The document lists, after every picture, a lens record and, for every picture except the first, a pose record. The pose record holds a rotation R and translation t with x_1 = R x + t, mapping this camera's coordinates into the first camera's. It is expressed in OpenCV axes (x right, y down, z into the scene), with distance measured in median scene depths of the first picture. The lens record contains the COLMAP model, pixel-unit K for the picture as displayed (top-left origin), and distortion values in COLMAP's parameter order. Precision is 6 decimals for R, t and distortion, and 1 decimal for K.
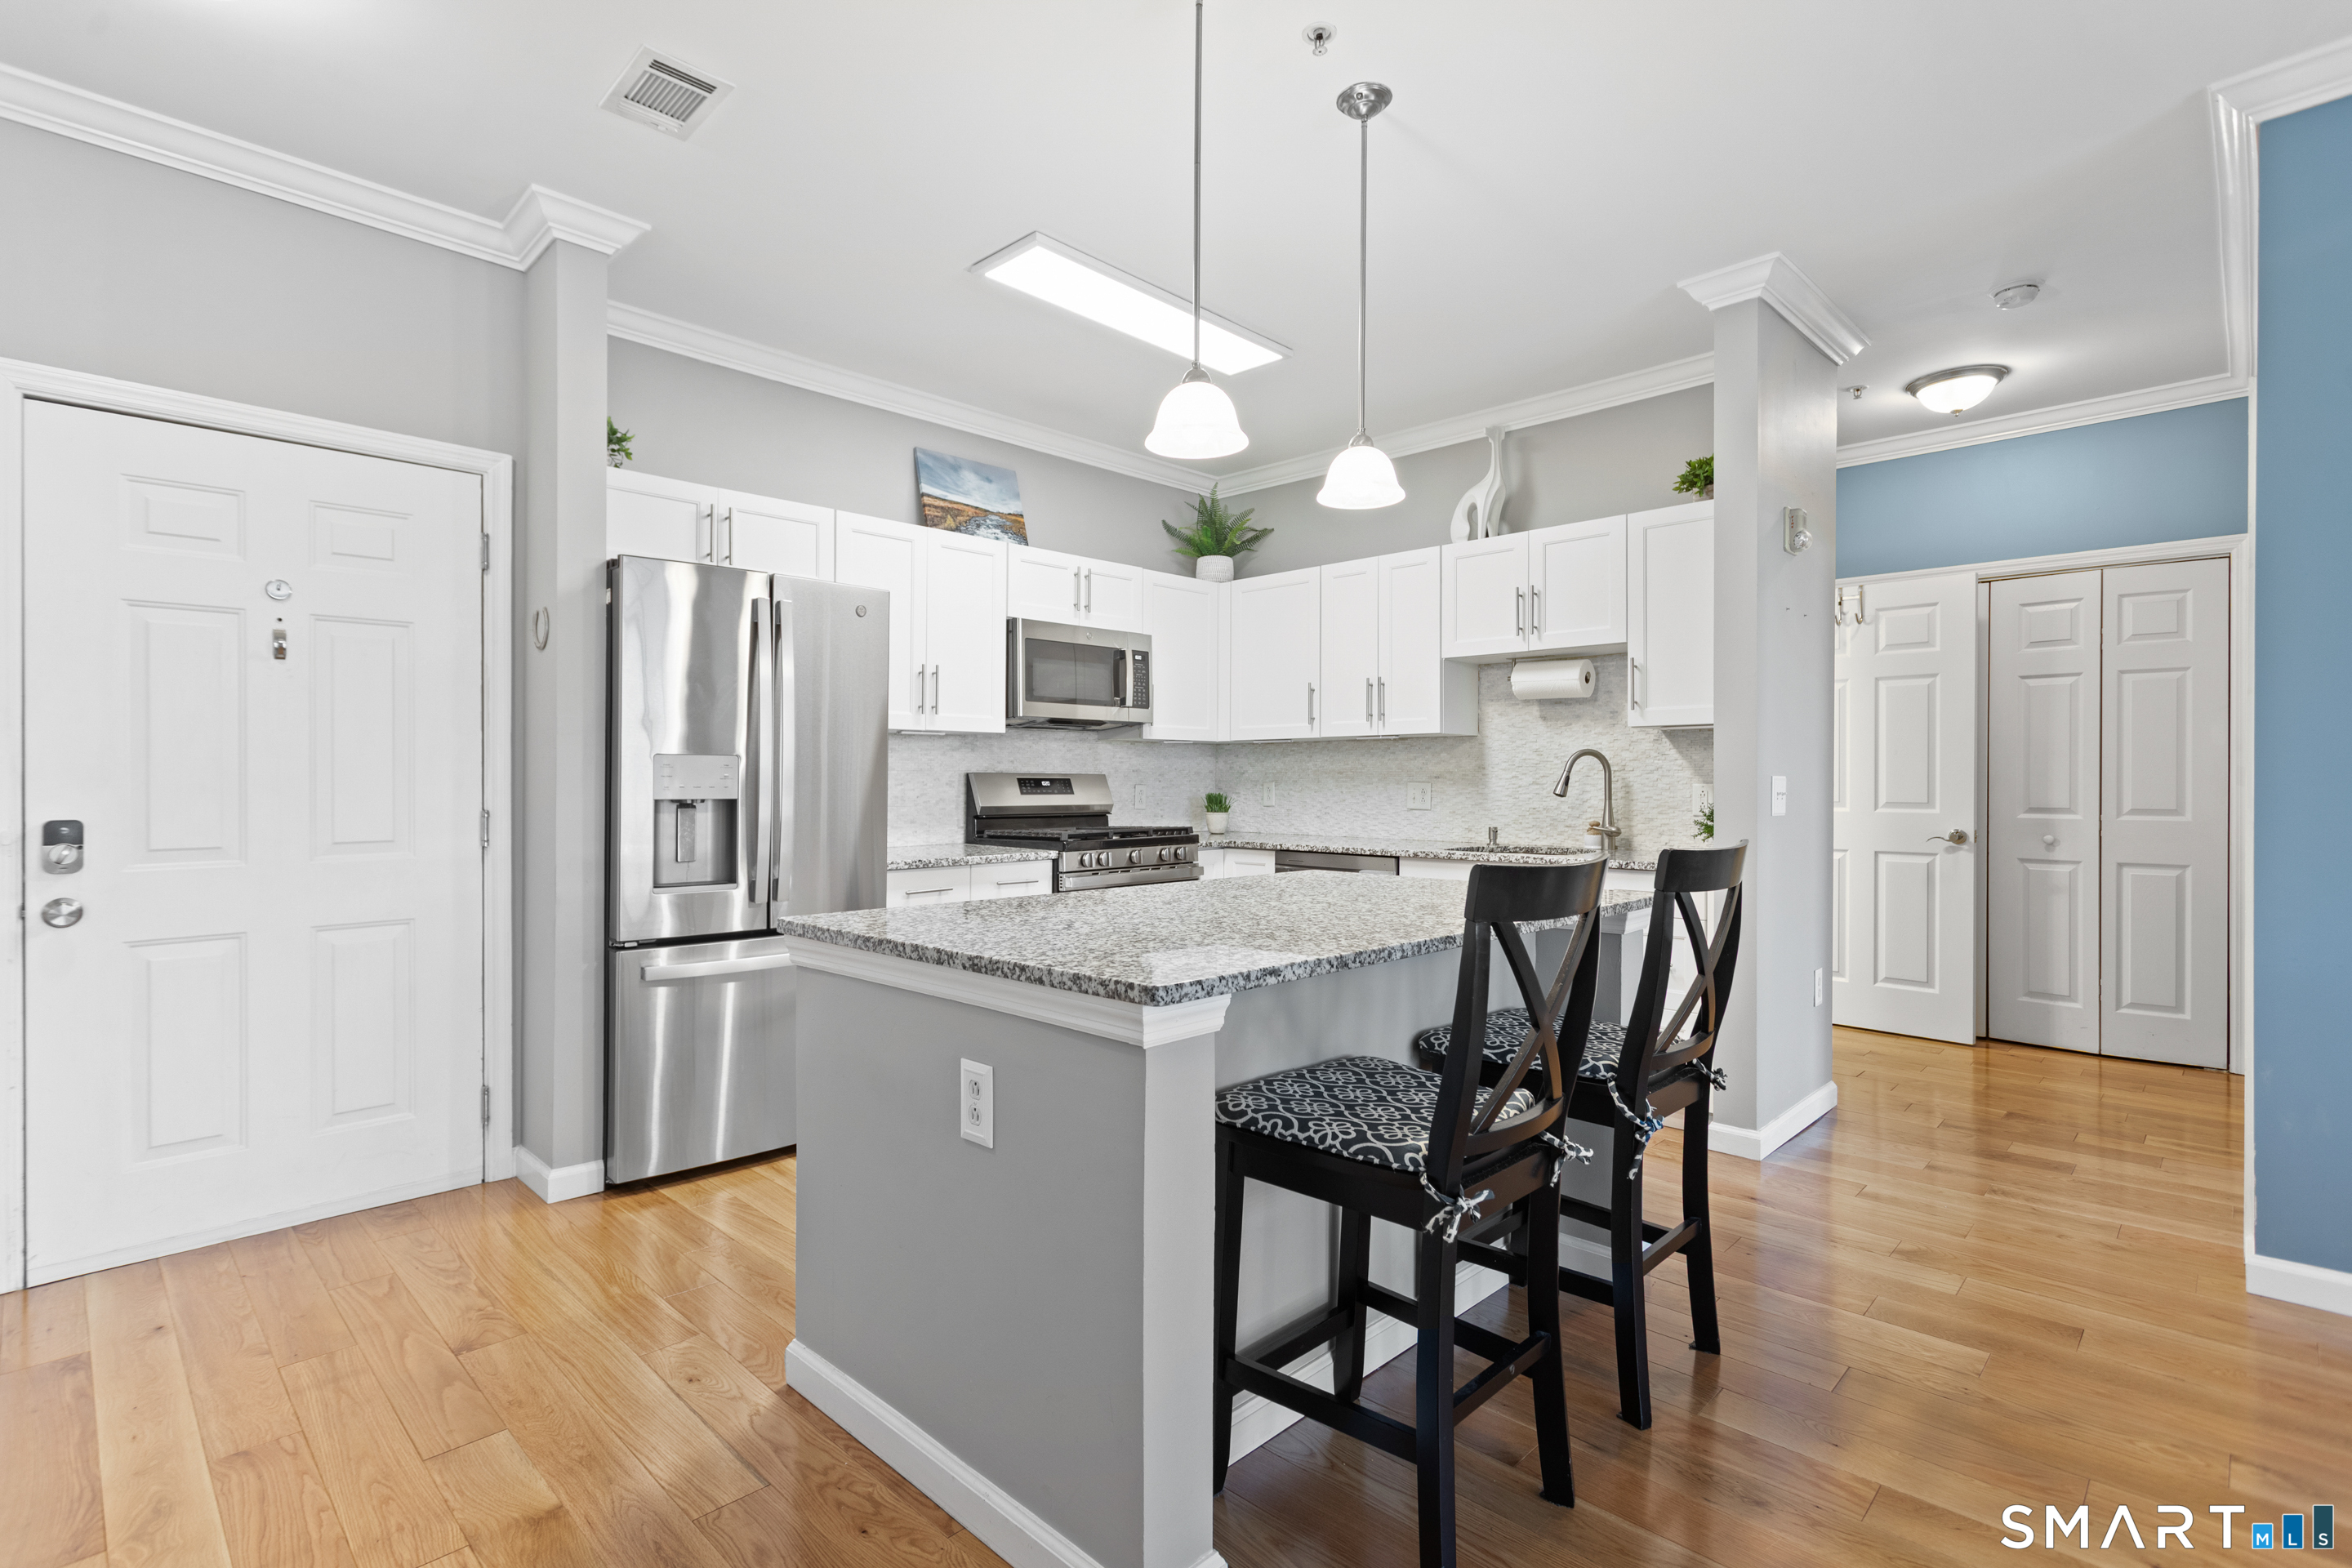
lens RADIAL K [[1104.5, 0, 1175.1], [0, 1104.5, 776.0], [0, 0, 1]] dist [0.001623, 0.000814]
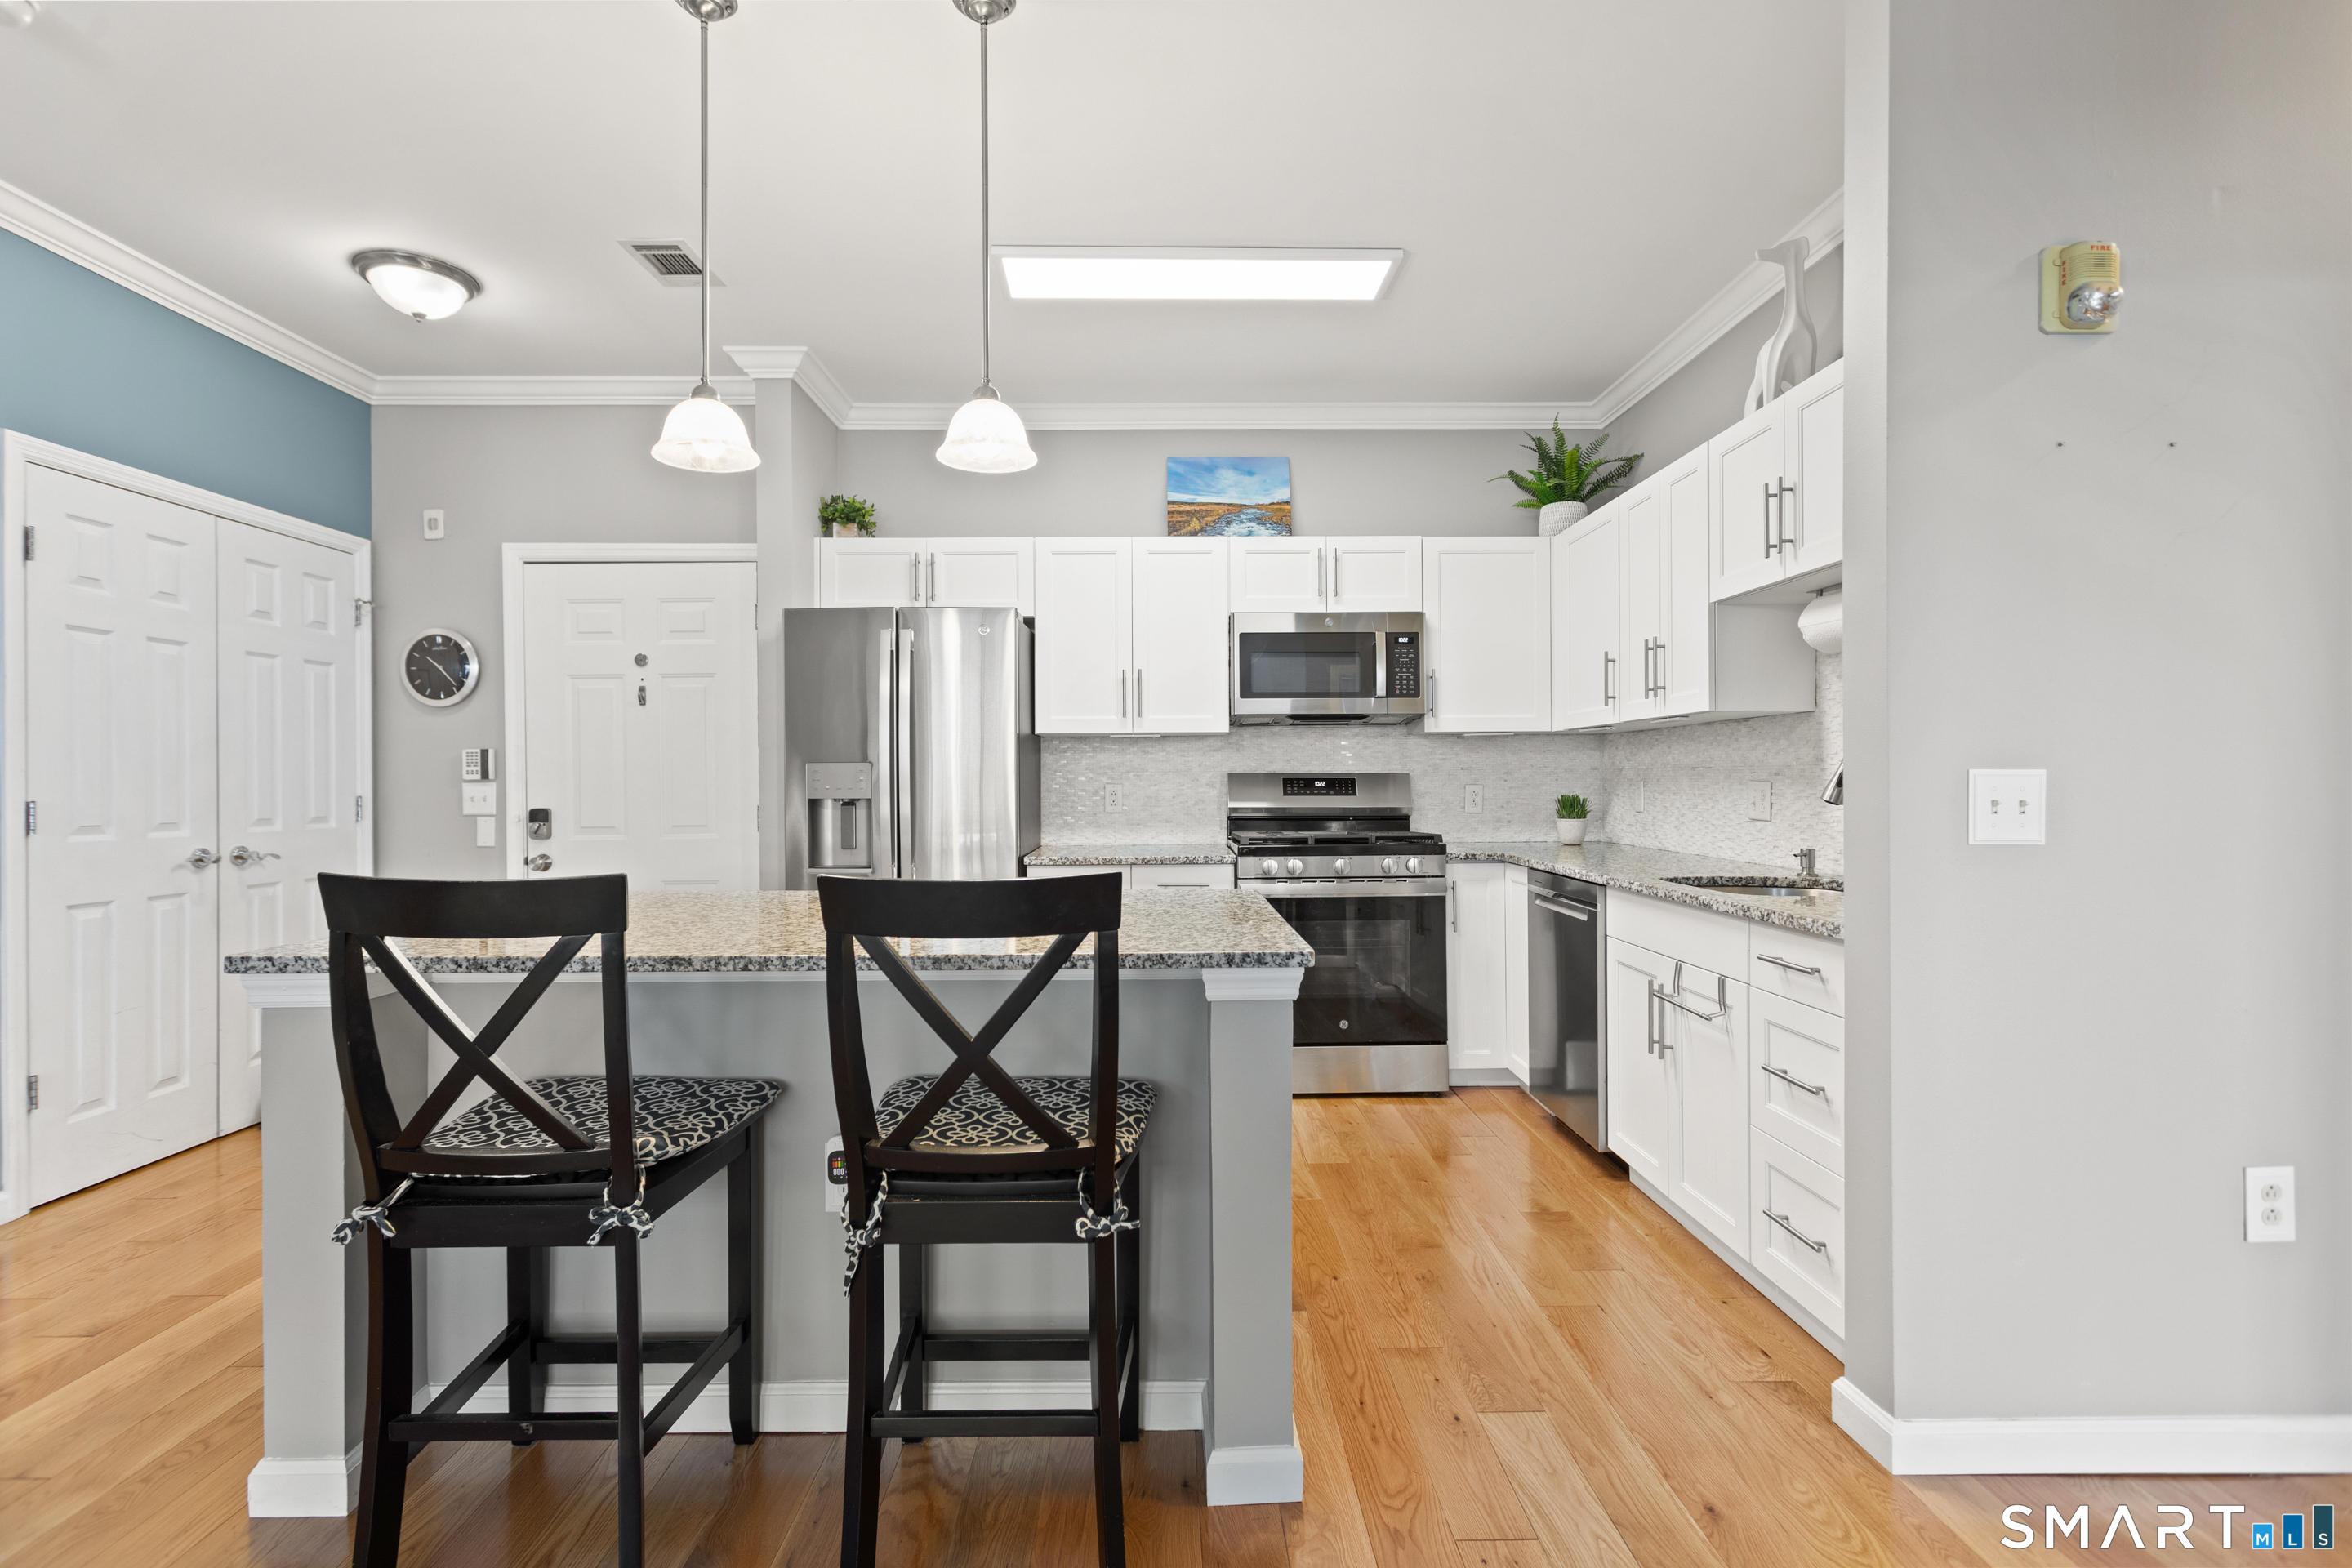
lens RADIAL K [[1104.5, 0, 1169.7], [0, 1104.5, 779.5], [0, 0, 1]] dist [0.001623, 0.000814]
pose [[0.708811, -0.003924, -0.705388, 0.490274], [0.008128, 0.999964, 0.002604, -0.000227], [0.705352, -0.007579, 0.708817, 0.267142]]
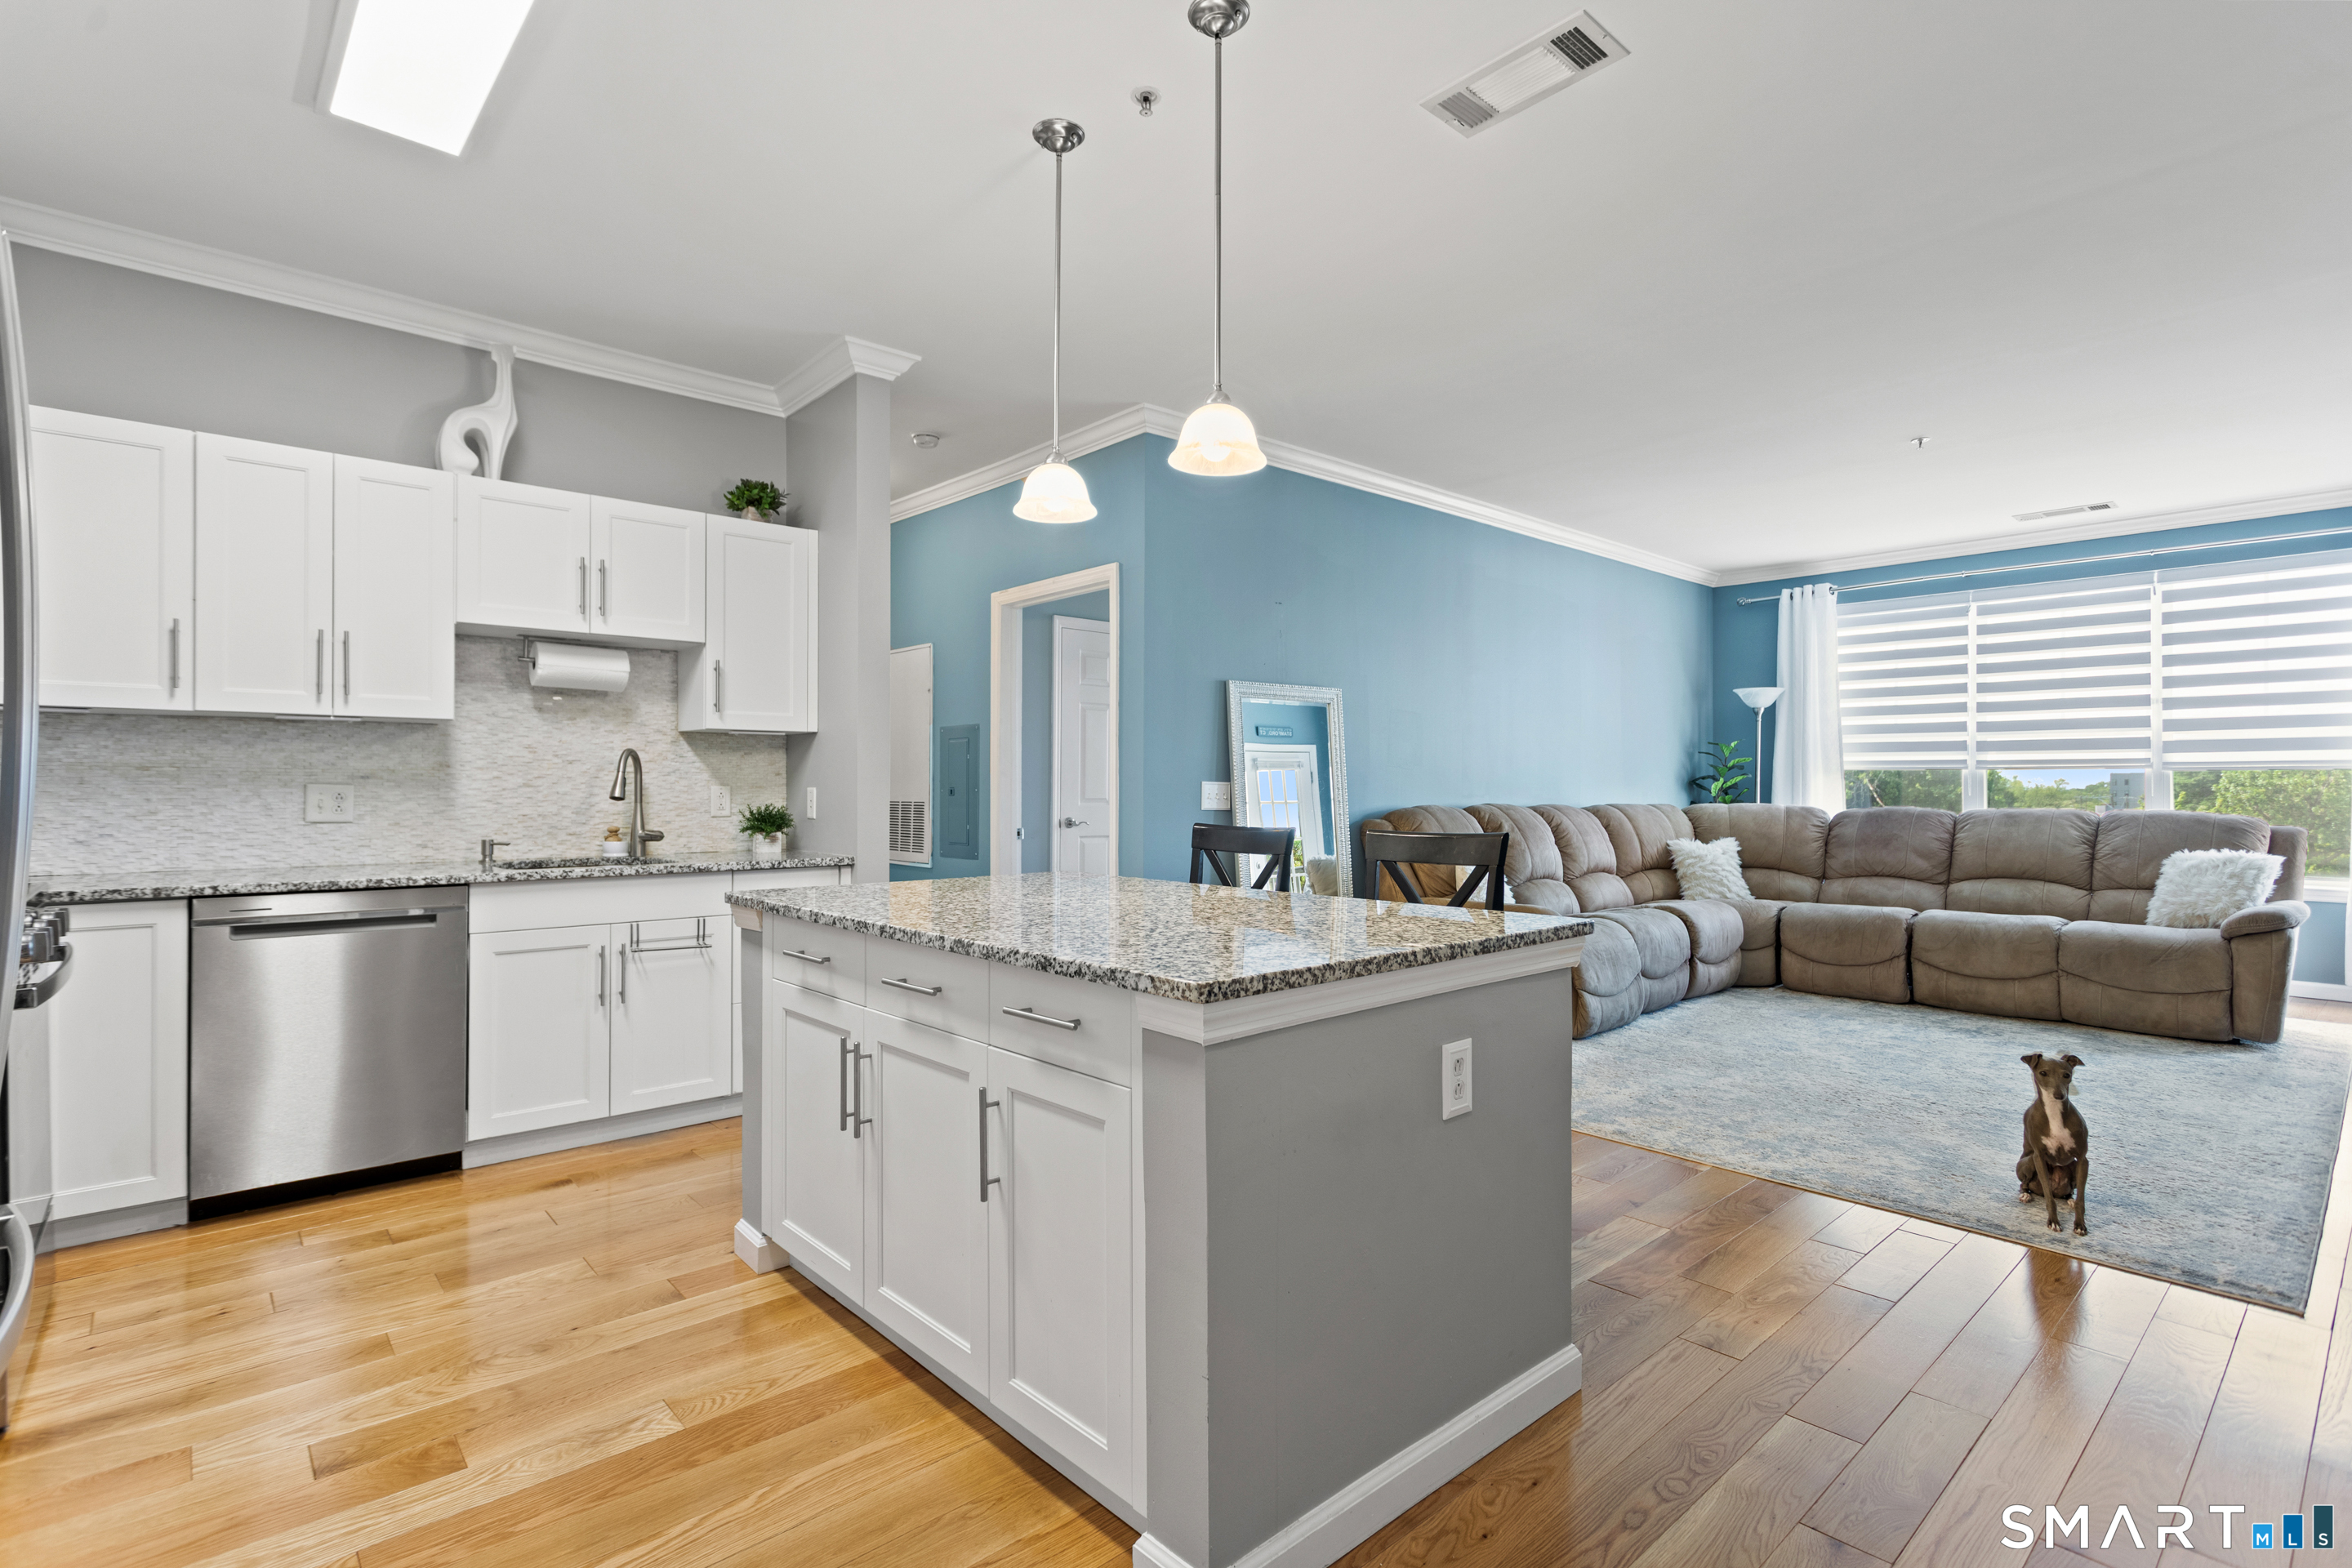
lens RADIAL K [[1104.5, 0, 1169.3], [0, 1104.5, 785.7], [0, 0, 1]] dist [0.001623, 0.000814]
pose [[0.073121, 0.000704, 0.997323, -0.484098], [-0.006961, 0.999976, -0.000195, 0.003518], [-0.997299, -0.006928, 0.073124, 0.453732]]
